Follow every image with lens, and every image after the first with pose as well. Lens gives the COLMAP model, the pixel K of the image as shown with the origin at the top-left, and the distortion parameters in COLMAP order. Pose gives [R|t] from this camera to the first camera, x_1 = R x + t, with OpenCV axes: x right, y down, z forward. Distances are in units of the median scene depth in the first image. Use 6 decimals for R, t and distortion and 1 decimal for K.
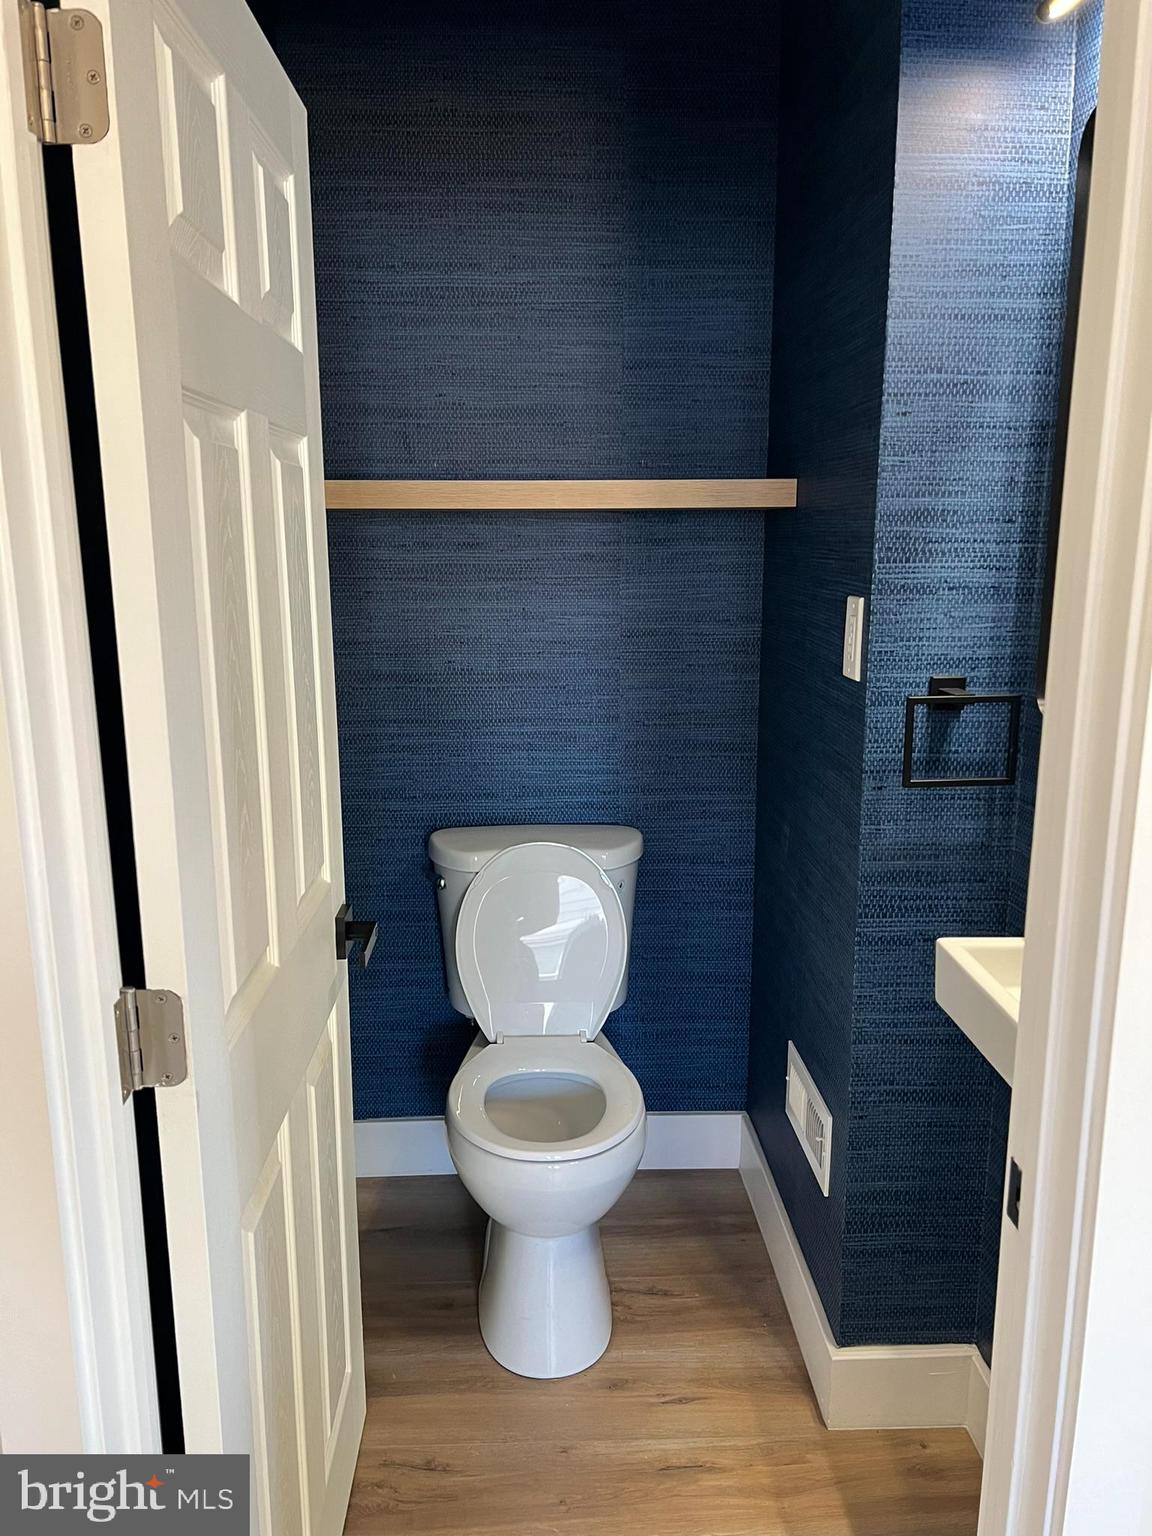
lens RADIAL K [[1152.4, 0, 577.1], [0, 1152.4, 771.9], [0, 0, 1]] dist [0.041342, -0.049471]
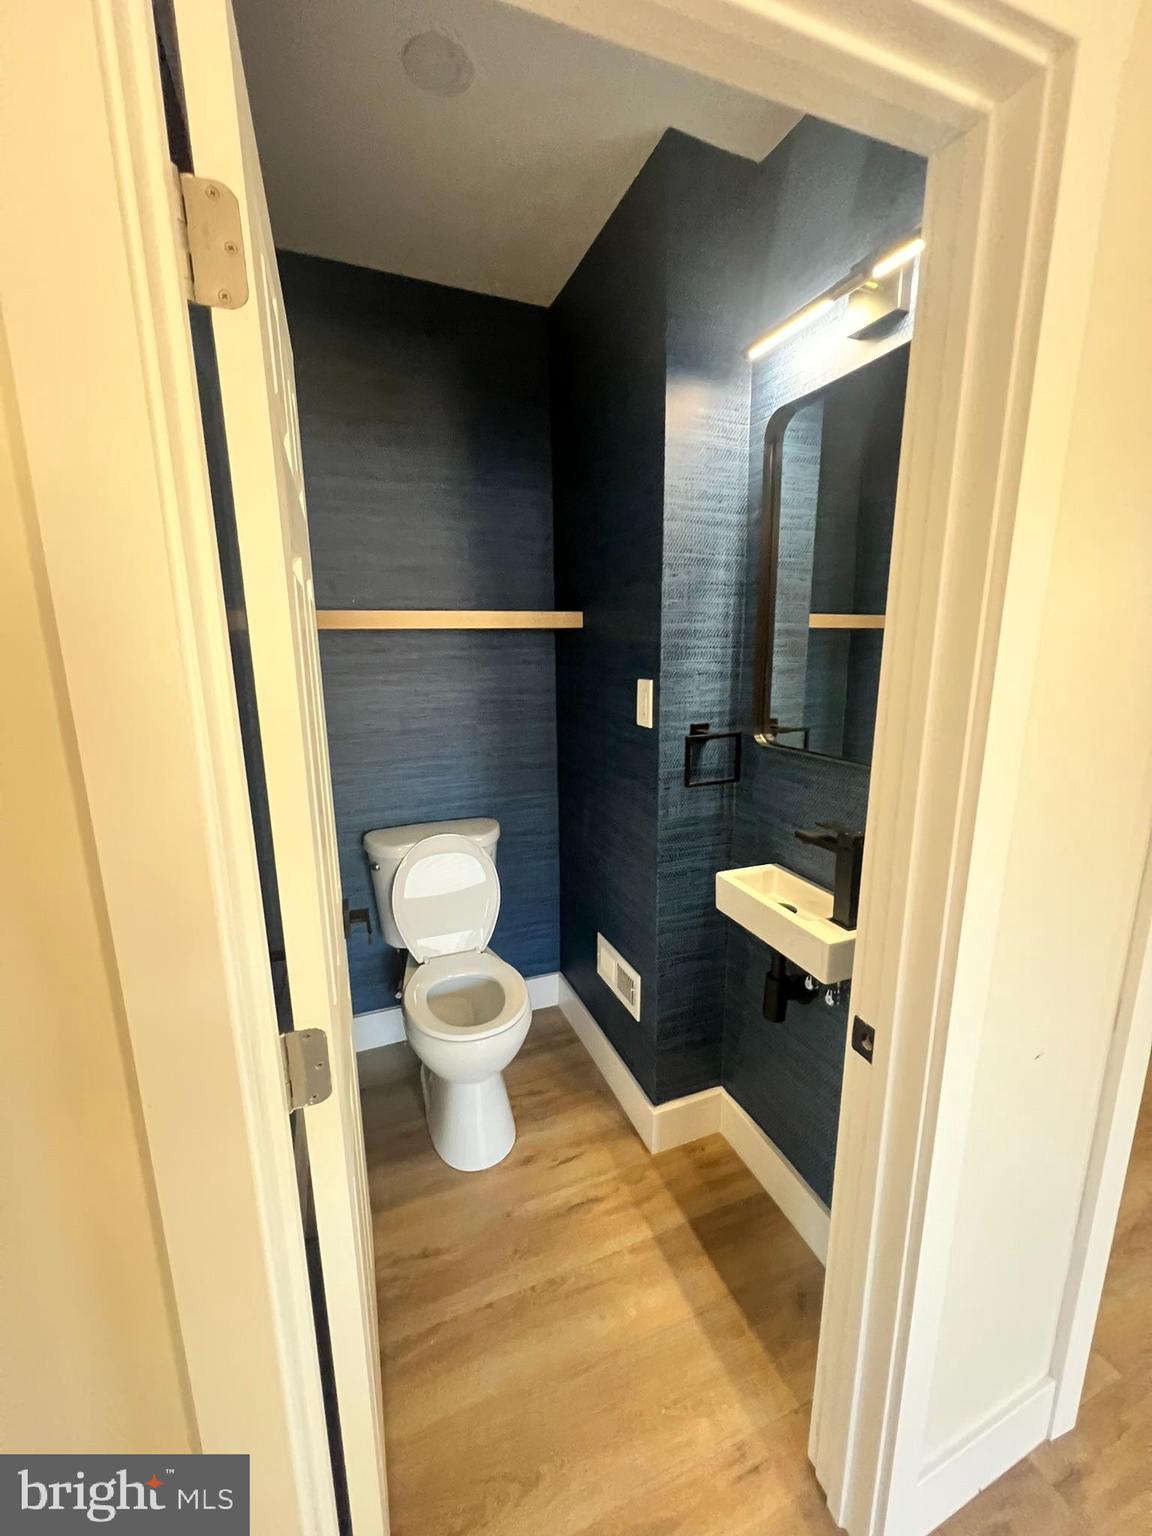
lens RADIAL K [[610.1, 0, 579.8], [0, 610.1, 759.8], [0, 0, 1]] dist [-0.003867, 0.002038]
pose [[0.943004, -0.070804, 0.325162, -0.135419], [0.073730, 0.997273, 0.003333, -0.036142], [-0.324511, 0.020831, 0.945652, 0.145774]]
